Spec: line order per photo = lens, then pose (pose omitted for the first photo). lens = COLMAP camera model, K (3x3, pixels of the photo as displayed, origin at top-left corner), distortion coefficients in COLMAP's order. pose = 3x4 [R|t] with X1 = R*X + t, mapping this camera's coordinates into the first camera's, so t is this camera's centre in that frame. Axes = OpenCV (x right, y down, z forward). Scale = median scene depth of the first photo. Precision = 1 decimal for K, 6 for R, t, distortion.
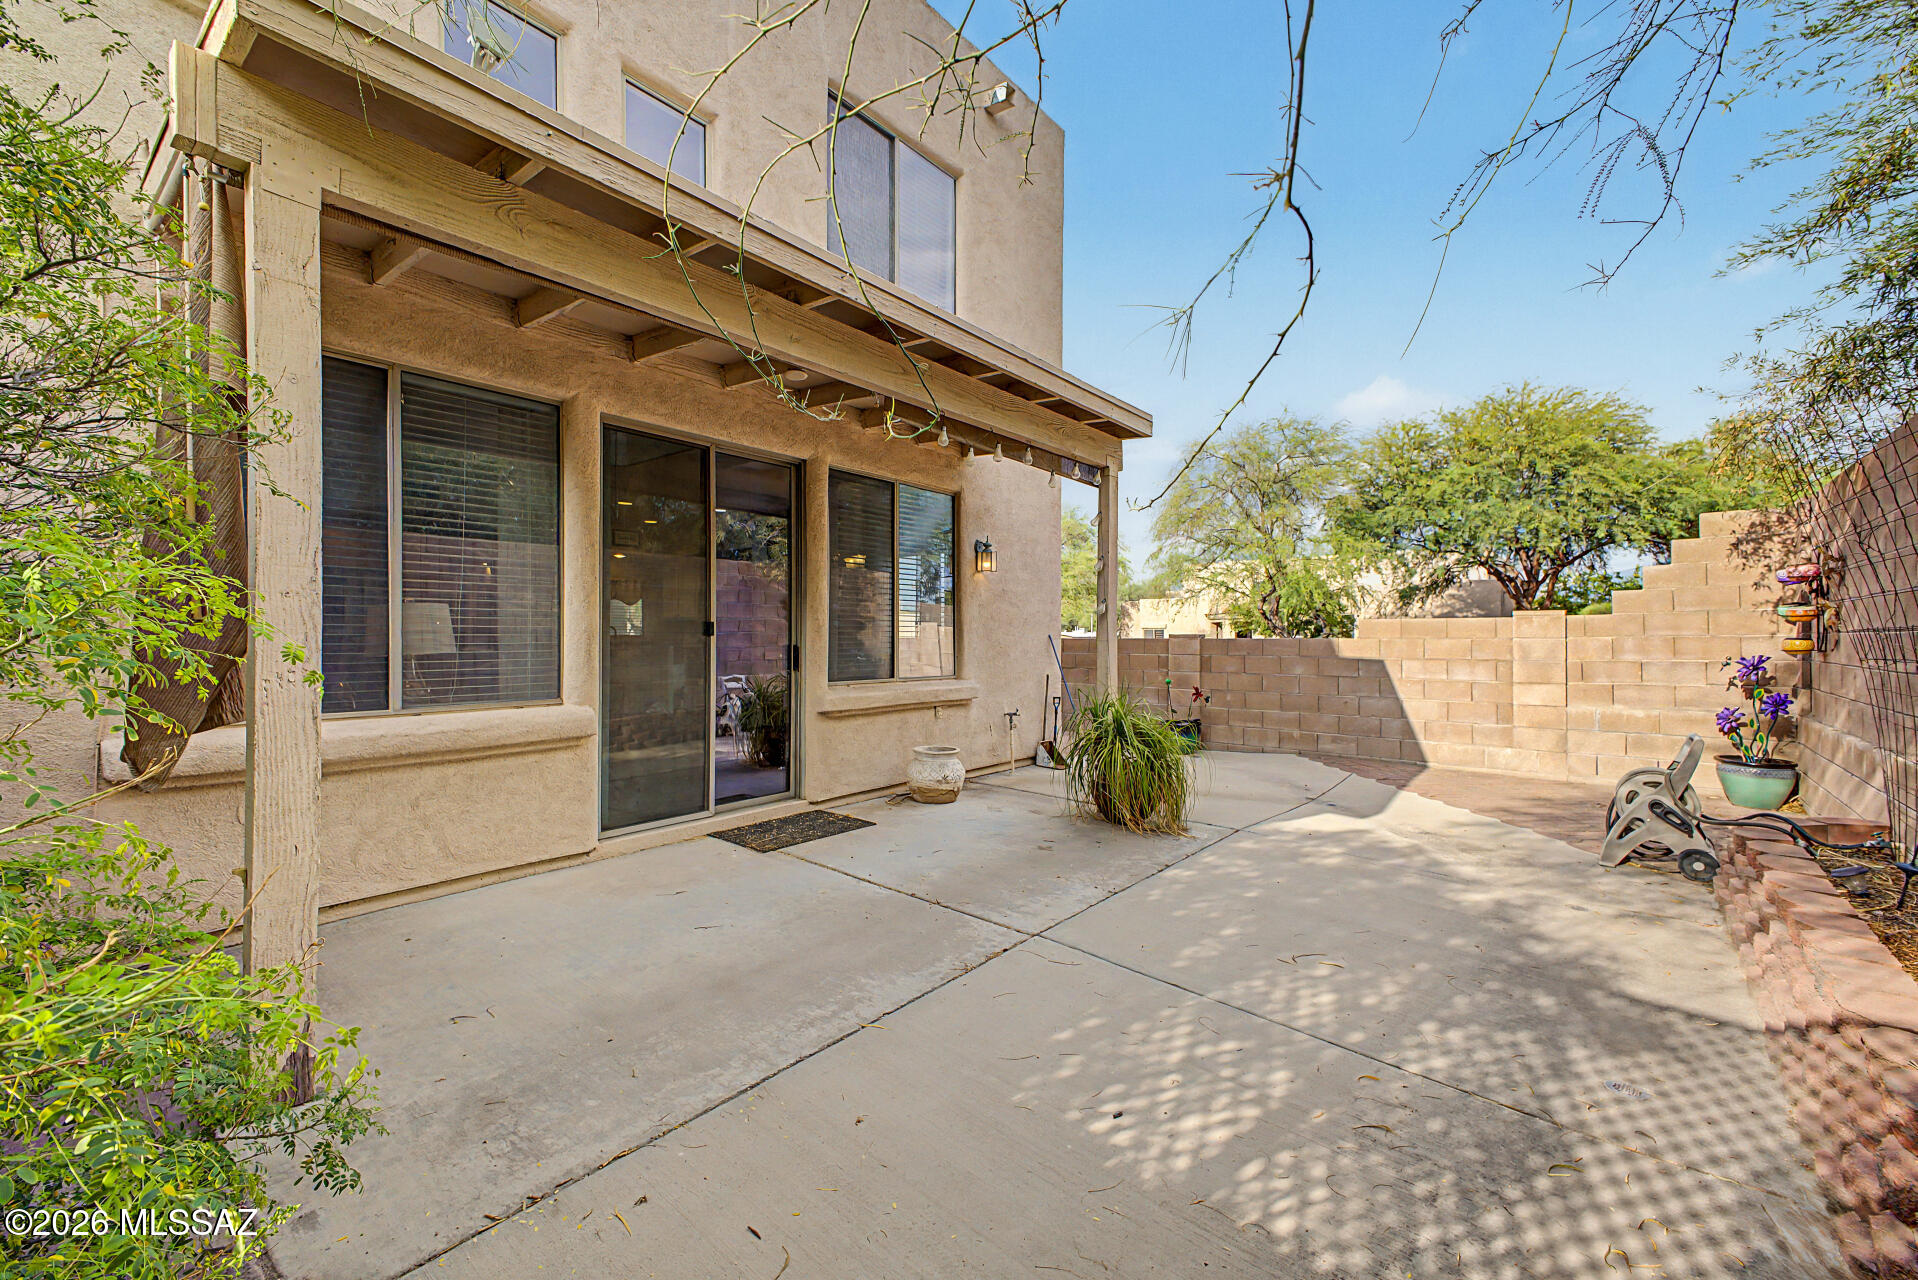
lens RADIAL K [[768.8, 0, 954.4], [0, 768.8, 636.8], [0, 0, 1]] dist [0.033345, 0.000158]
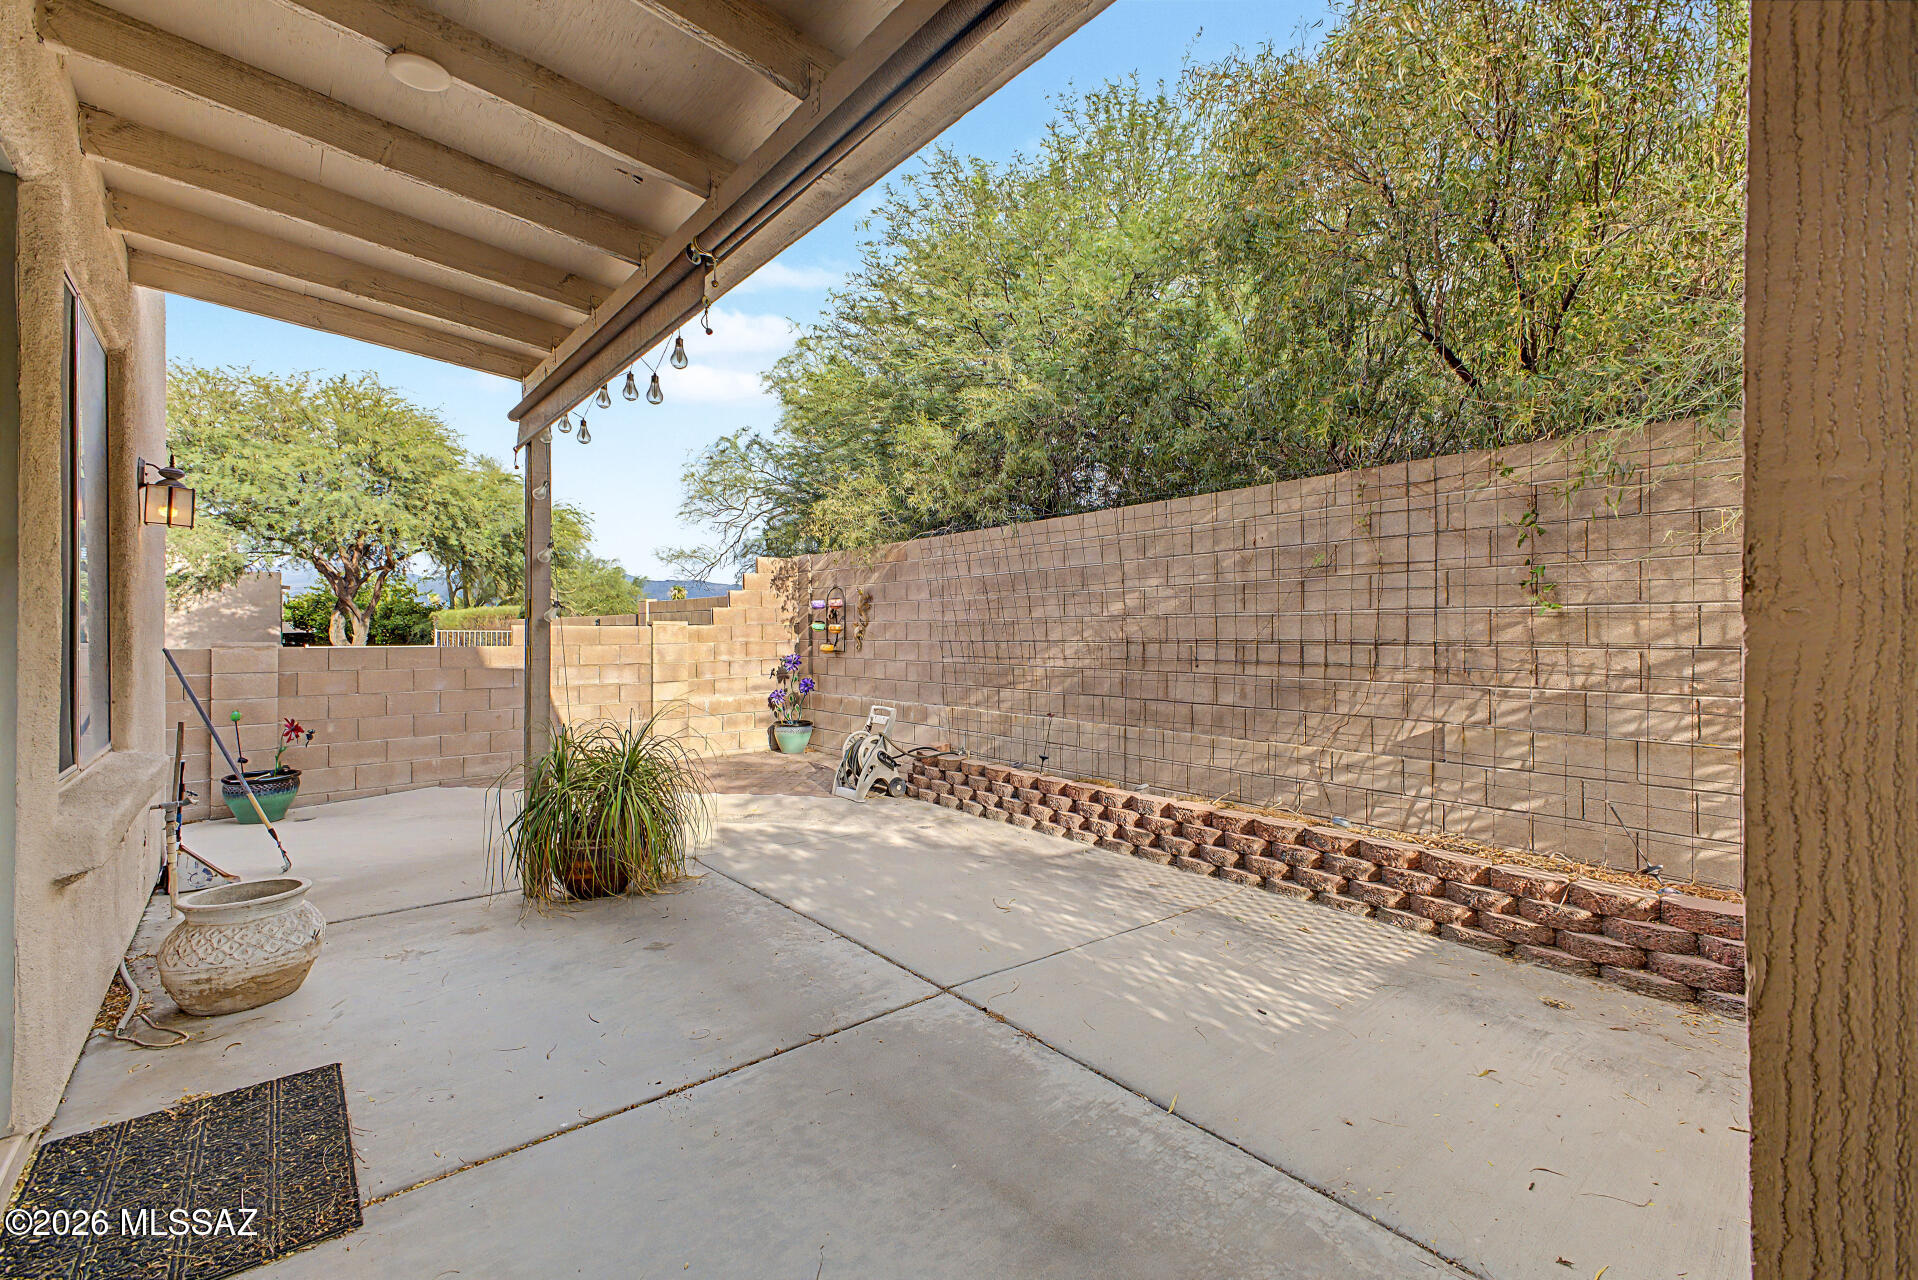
lens RADIAL K [[768.8, 0, 961.1], [0, 768.8, 625.7], [0, 0, 1]] dist [0.033345, 0.000158]
pose [[0.181753, 0.008967, 0.983303, -0.736881], [0.000142, 0.999958, -0.009146, -0.033639], [-0.983344, 0.001802, 0.181744, 0.757416]]
